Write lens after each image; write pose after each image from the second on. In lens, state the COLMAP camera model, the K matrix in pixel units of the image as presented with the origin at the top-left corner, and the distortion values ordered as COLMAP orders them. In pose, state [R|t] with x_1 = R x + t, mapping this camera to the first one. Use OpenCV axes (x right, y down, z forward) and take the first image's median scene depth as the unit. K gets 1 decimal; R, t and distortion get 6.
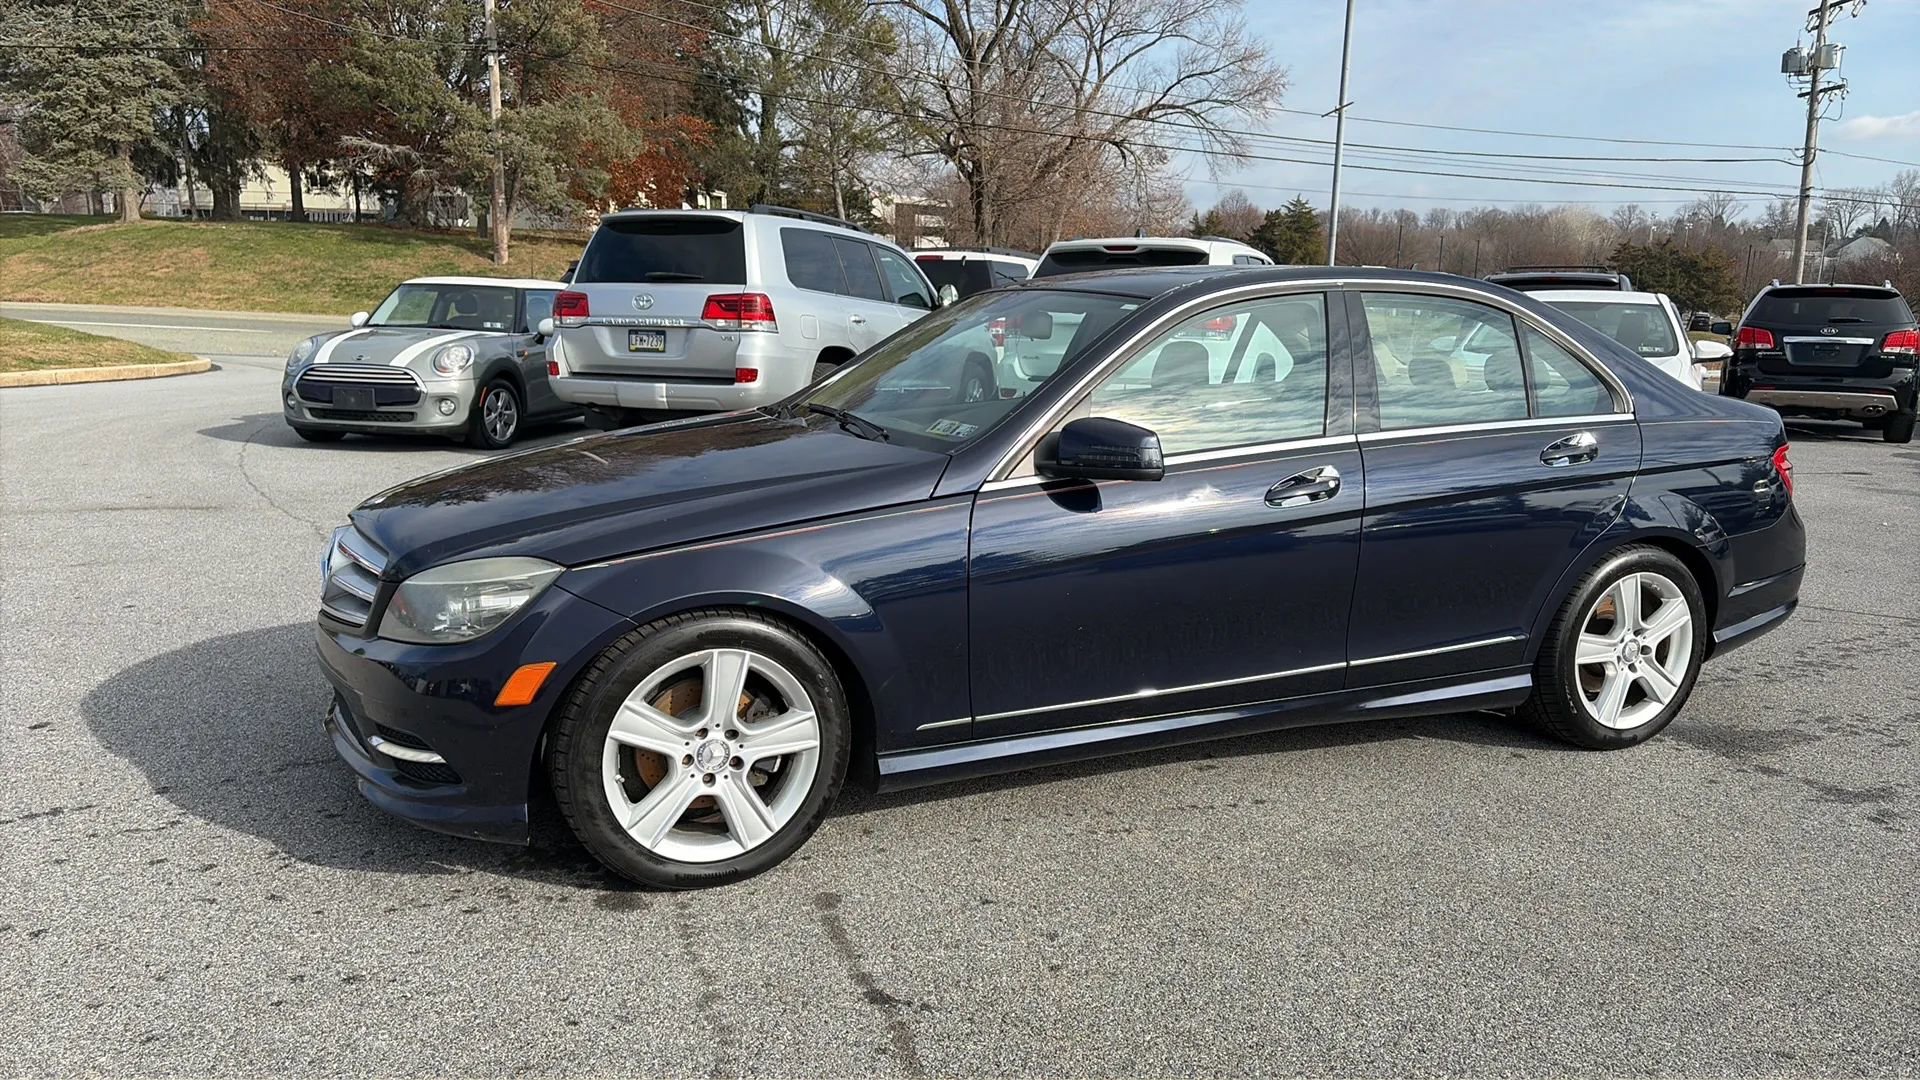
lens RADIAL K [[1370.8, 0, 951.6], [0, 1370.8, 594.6], [0, 0, 1]] dist [0.041763, -0.041101]
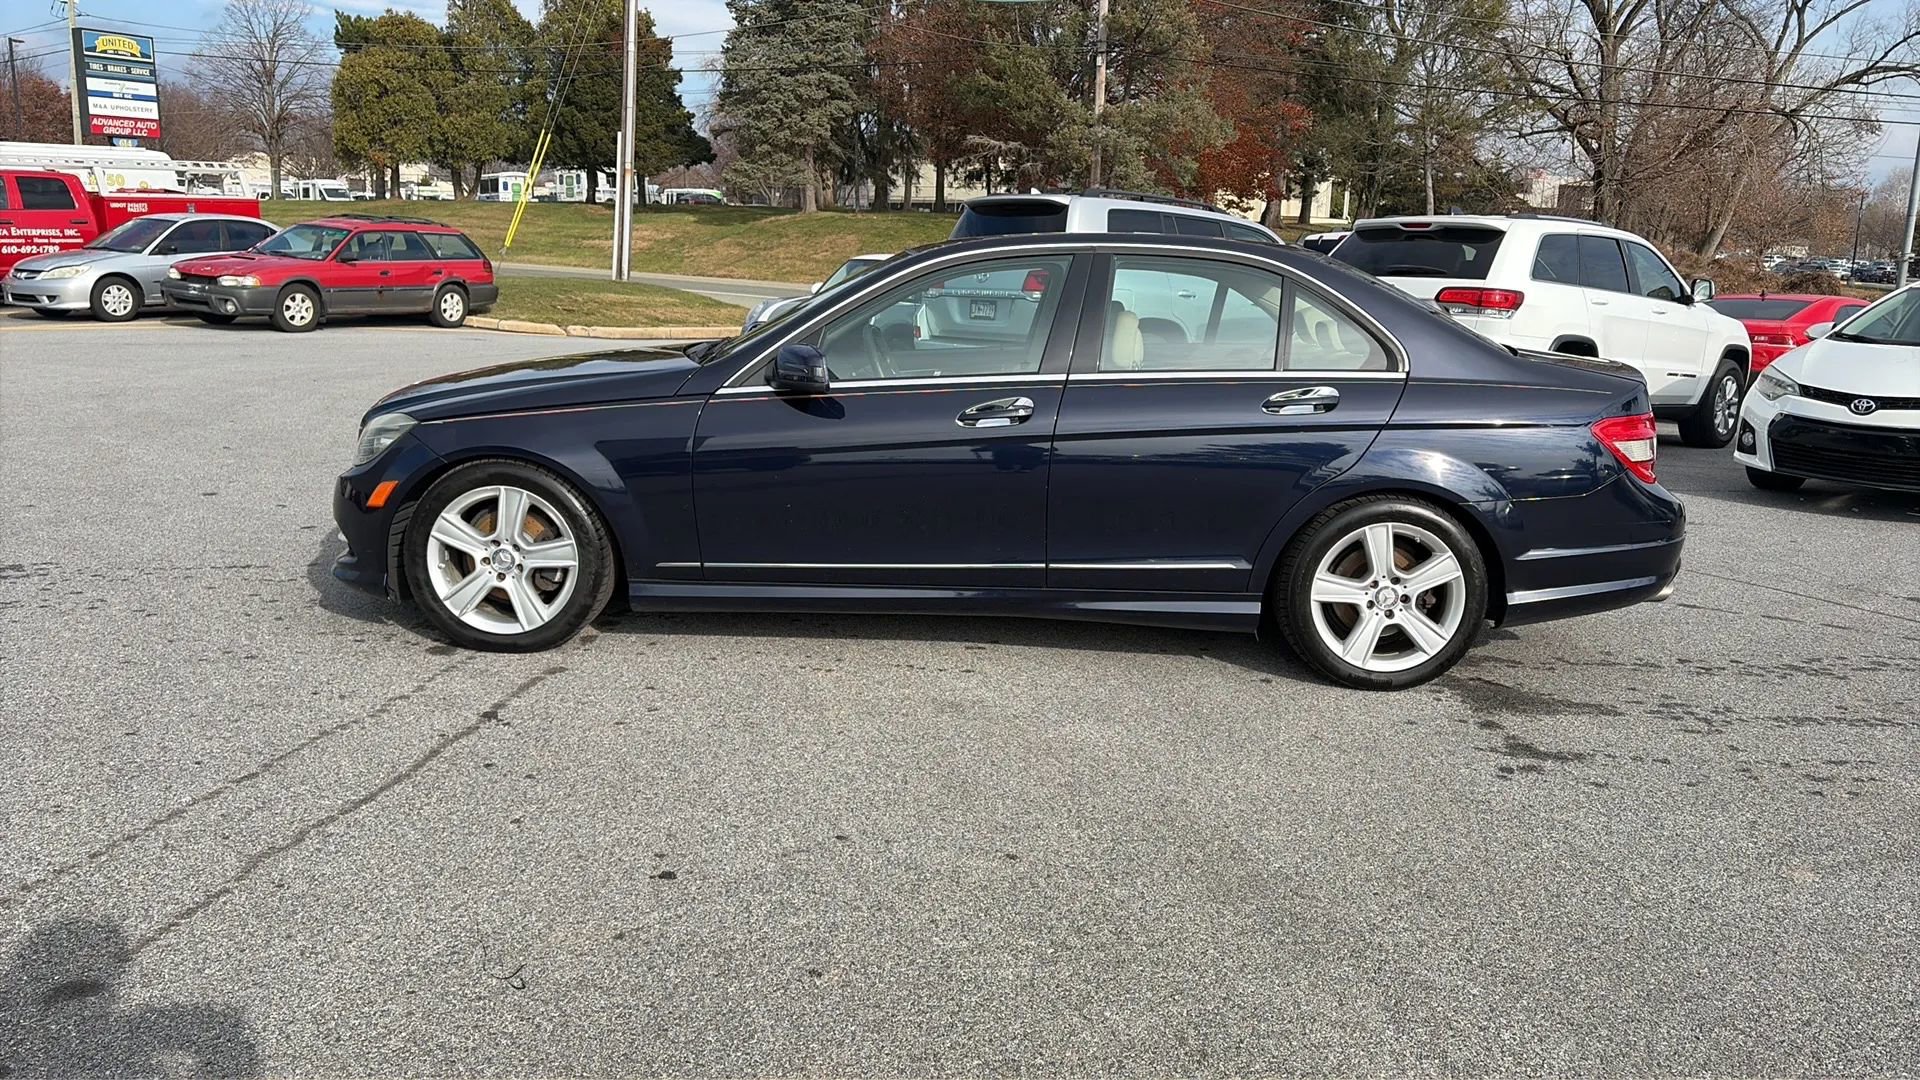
lens RADIAL K [[1375.7, 0, 966.6], [0, 1375.7, 544.3], [0, 0, 1]] dist [0.040241, -0.045267]
pose [[0.903307, 0.095798, -0.418161, 0.267947], [-0.106537, 0.994306, -0.002351, 0.015501], [0.415554, 0.046673, 0.908370, -0.039904]]
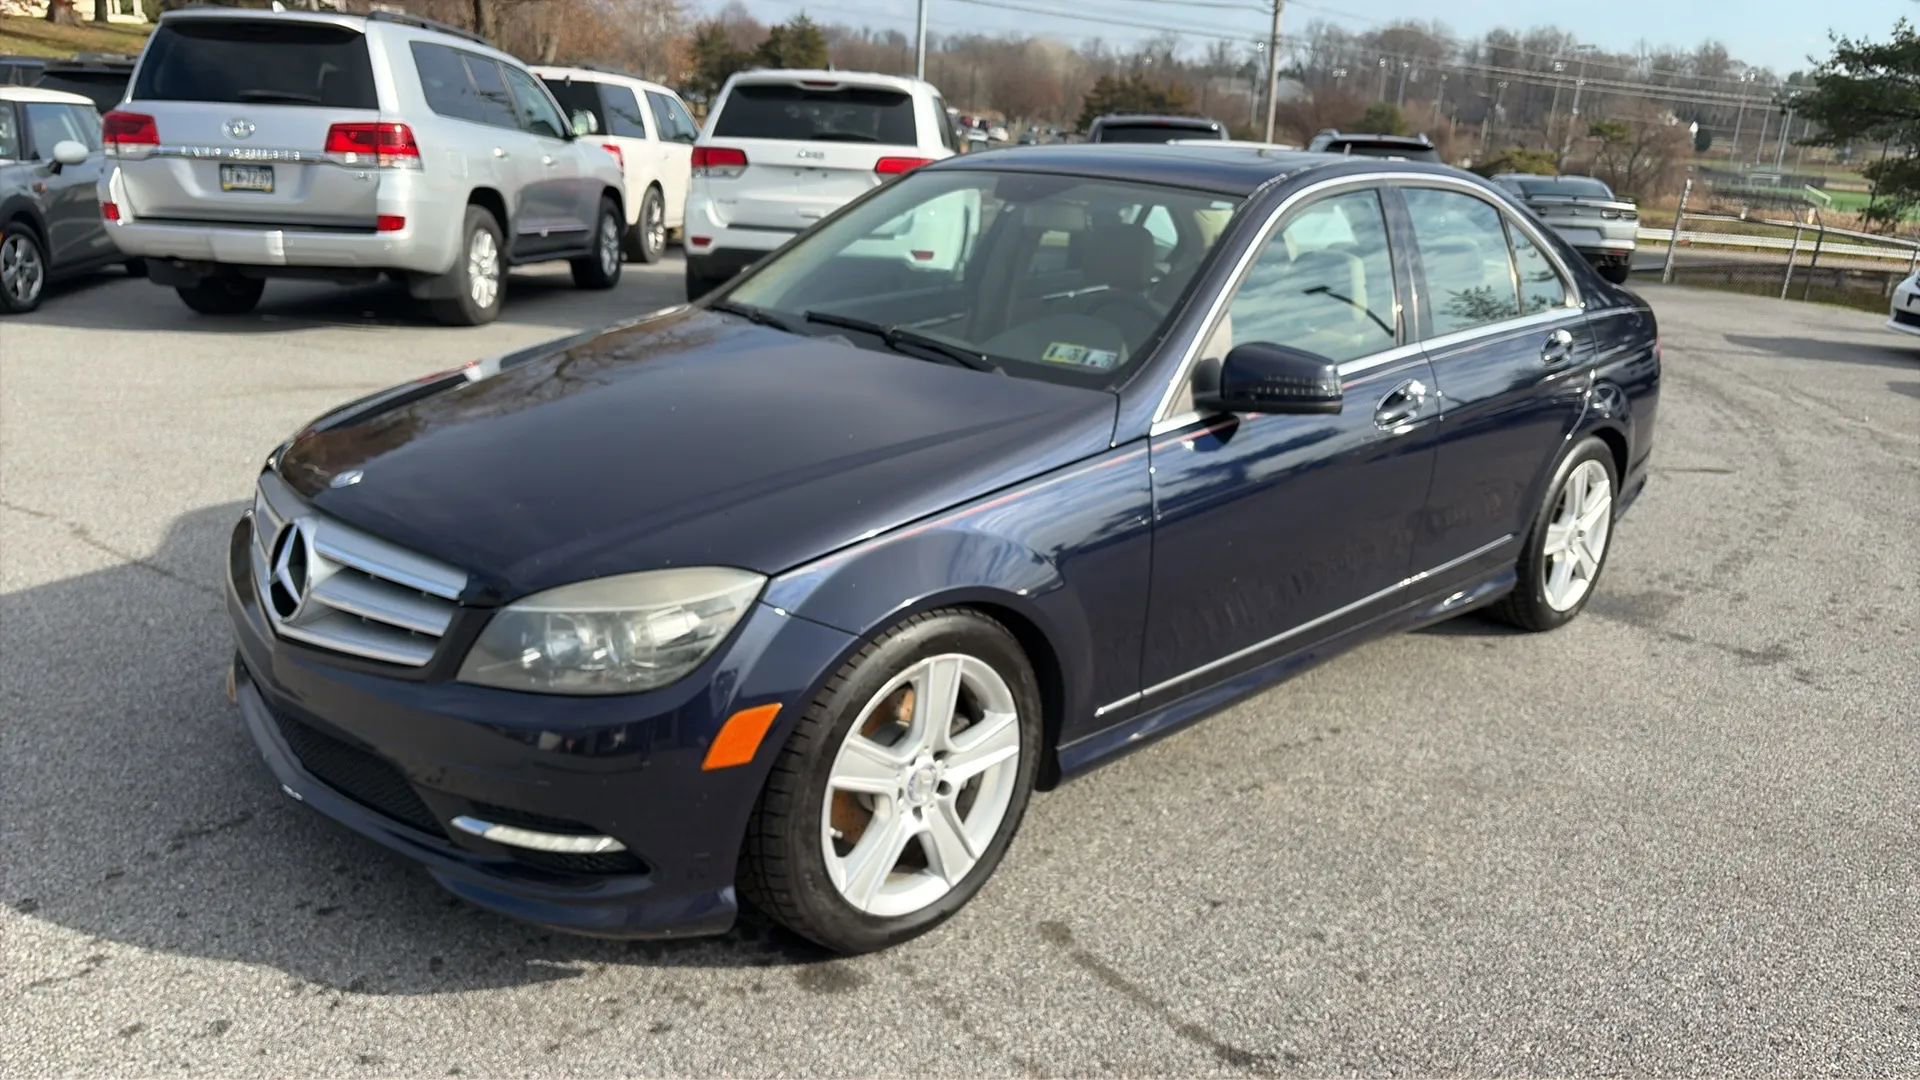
lens RADIAL K [[1381.2, 0, 966.0], [0, 1381.2, 587.0], [0, 0, 1]] dist [0.009685, 0.006502]
pose [[0.936017, -0.084674, 0.341618, -0.126723], [0.044110, 0.991198, 0.124823, -0.030272], [-0.349180, -0.101768, 0.931513, 0.072954]]
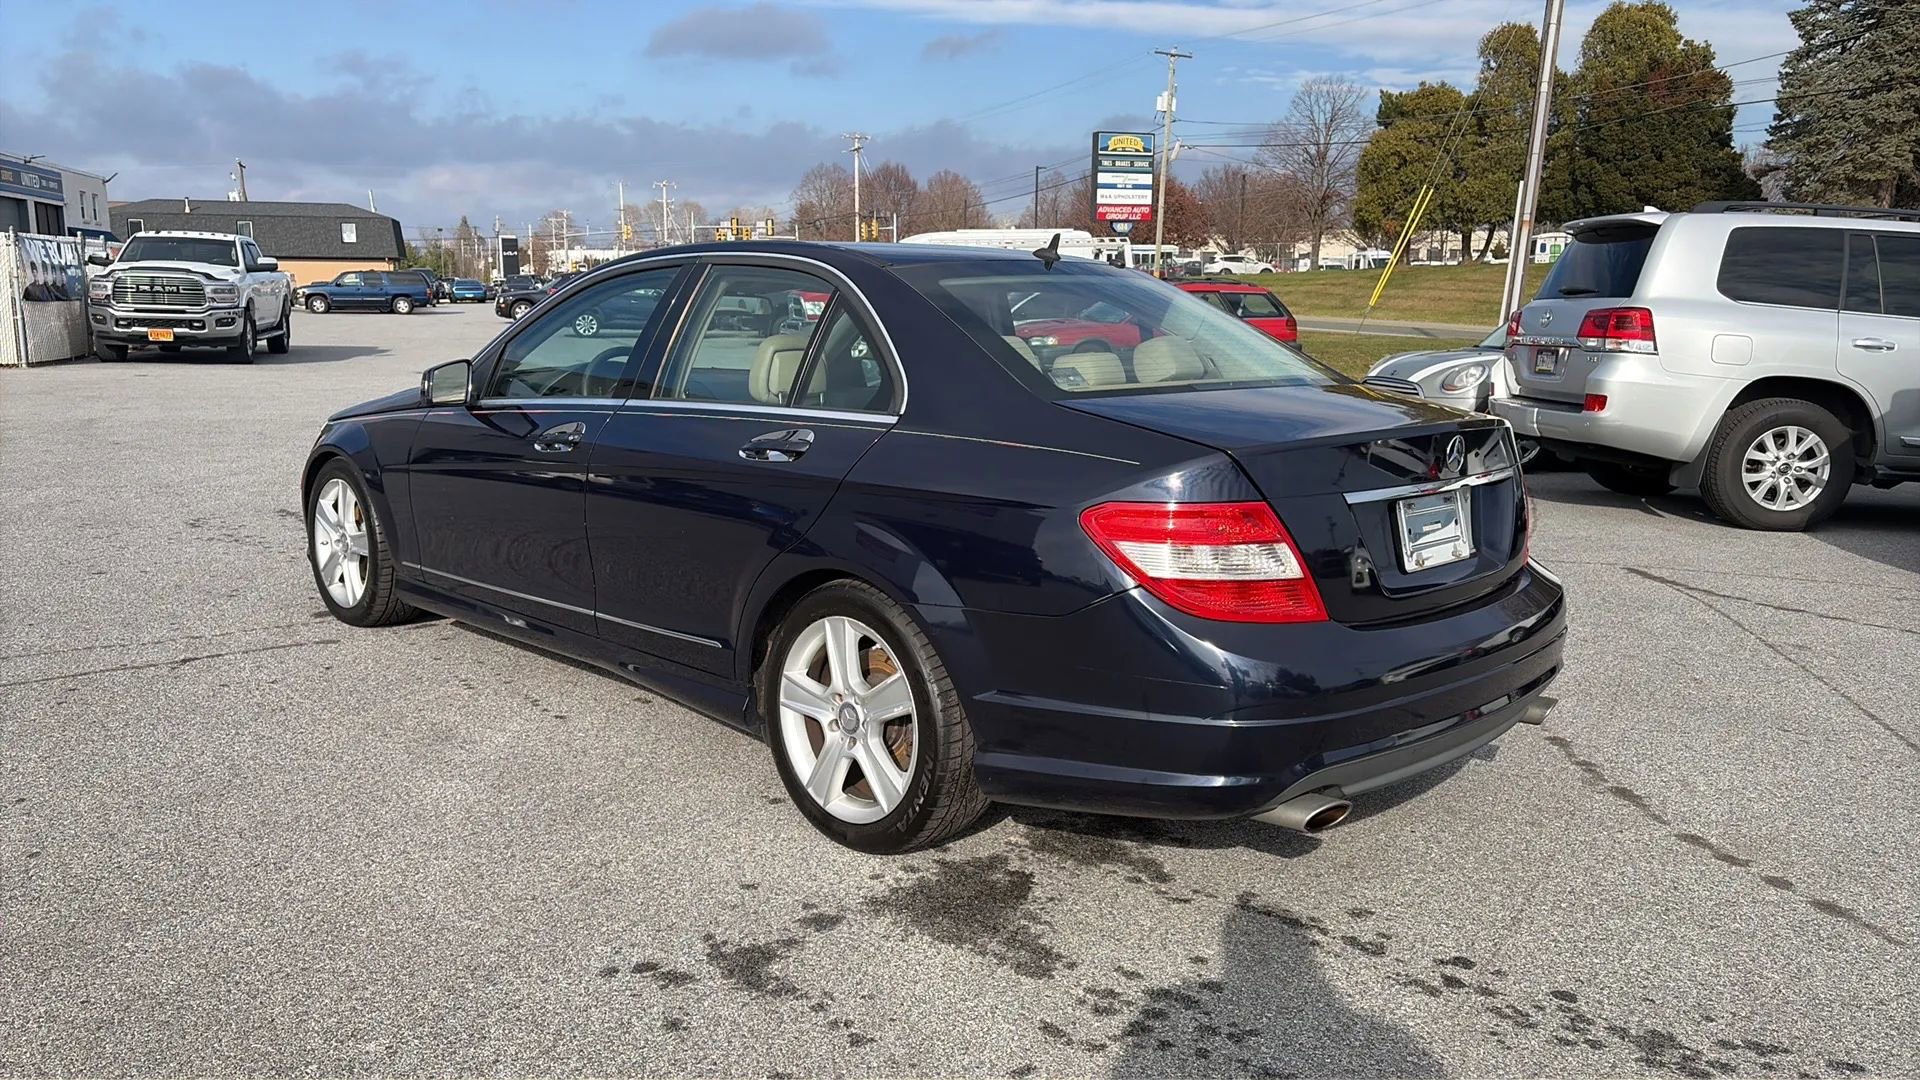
lens RADIAL K [[1356.8, 0, 909.8], [0, 1356.8, 572.9], [0, 0, 1]] dist [0.031883, -0.028801]
pose [[0.342526, 0.172994, -0.923444, 0.494038], [-0.214079, 0.971416, 0.102574, -0.051872], [0.914793, 0.162555, 0.369770, 0.308581]]
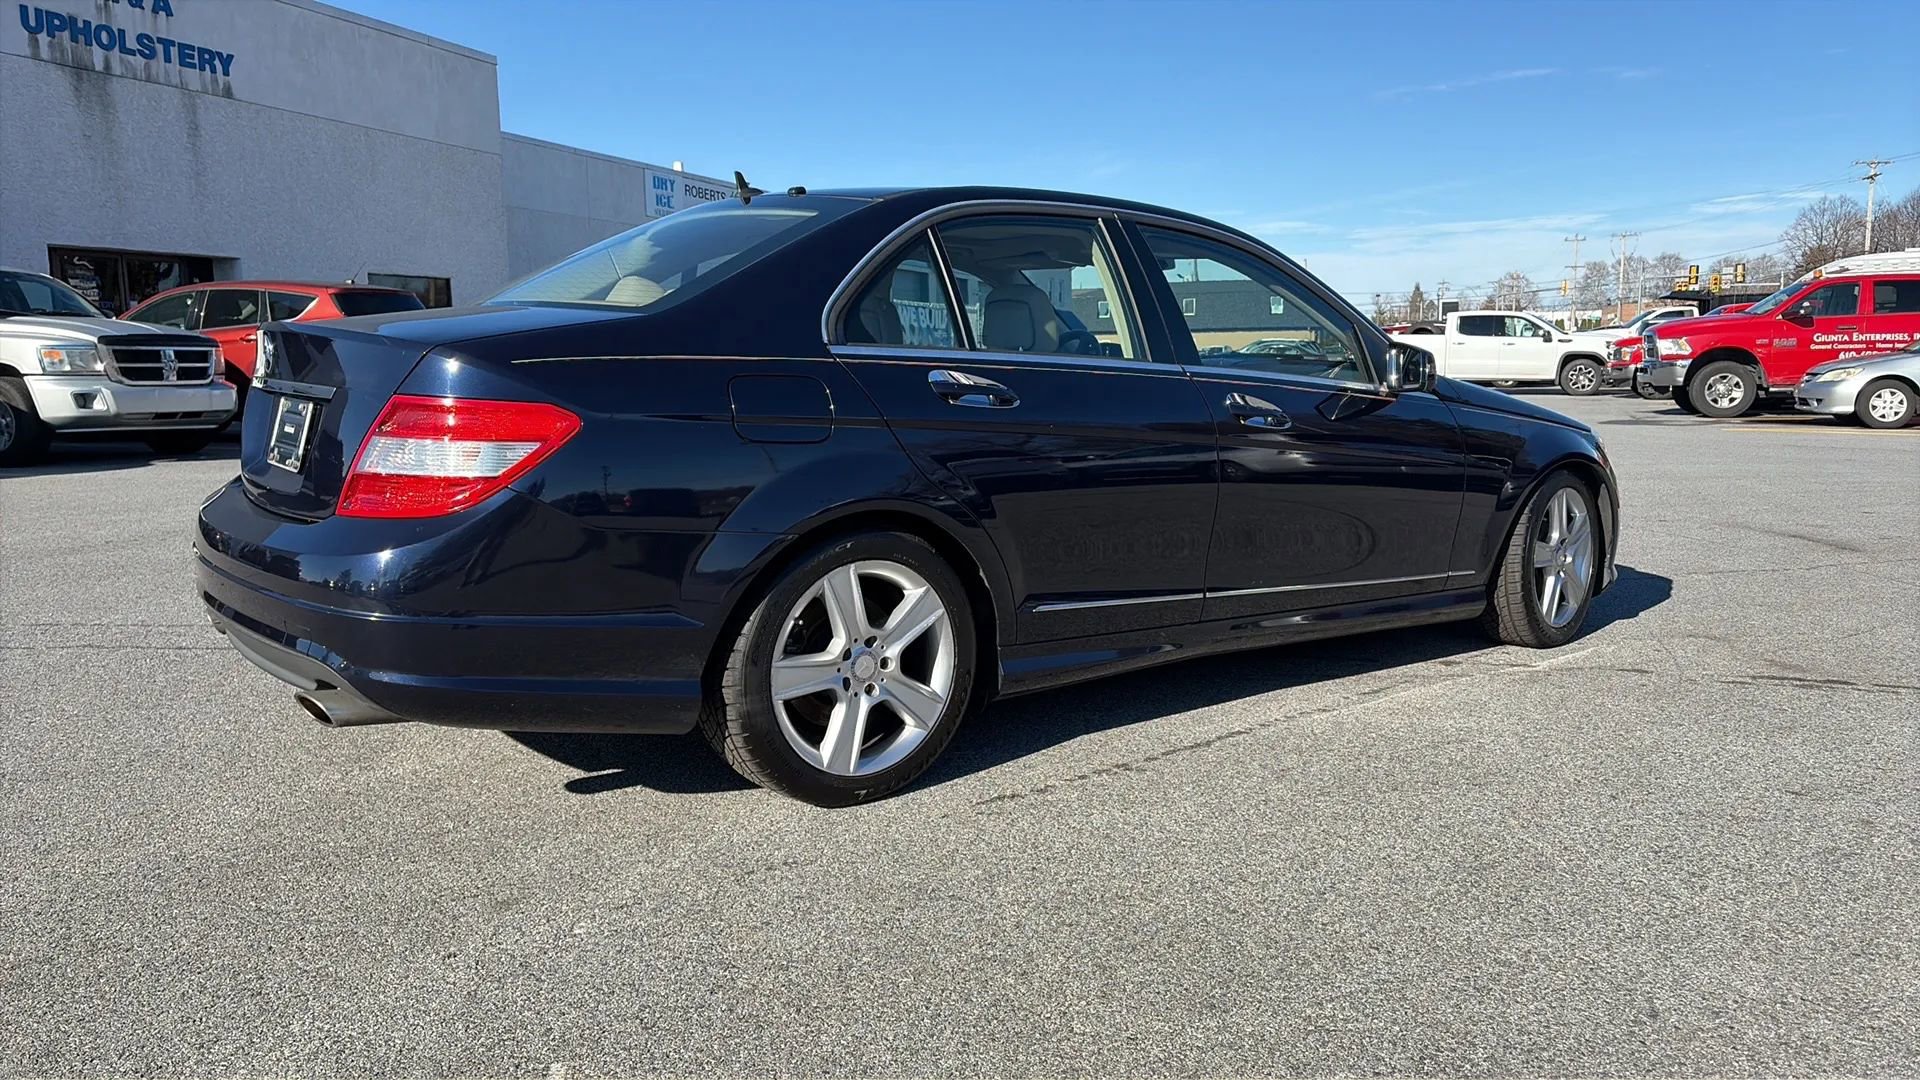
lens RADIAL K [[1358.5, 0, 979.5], [0, 1358.5, 575.0], [0, 0, 1]] dist [0.053599, -0.065811]
pose [[-0.262273, 0.133559, -0.955706, 0.370409], [-0.215069, 0.957376, 0.192813, -0.079248], [0.940722, 0.256112, -0.222370, 0.549741]]
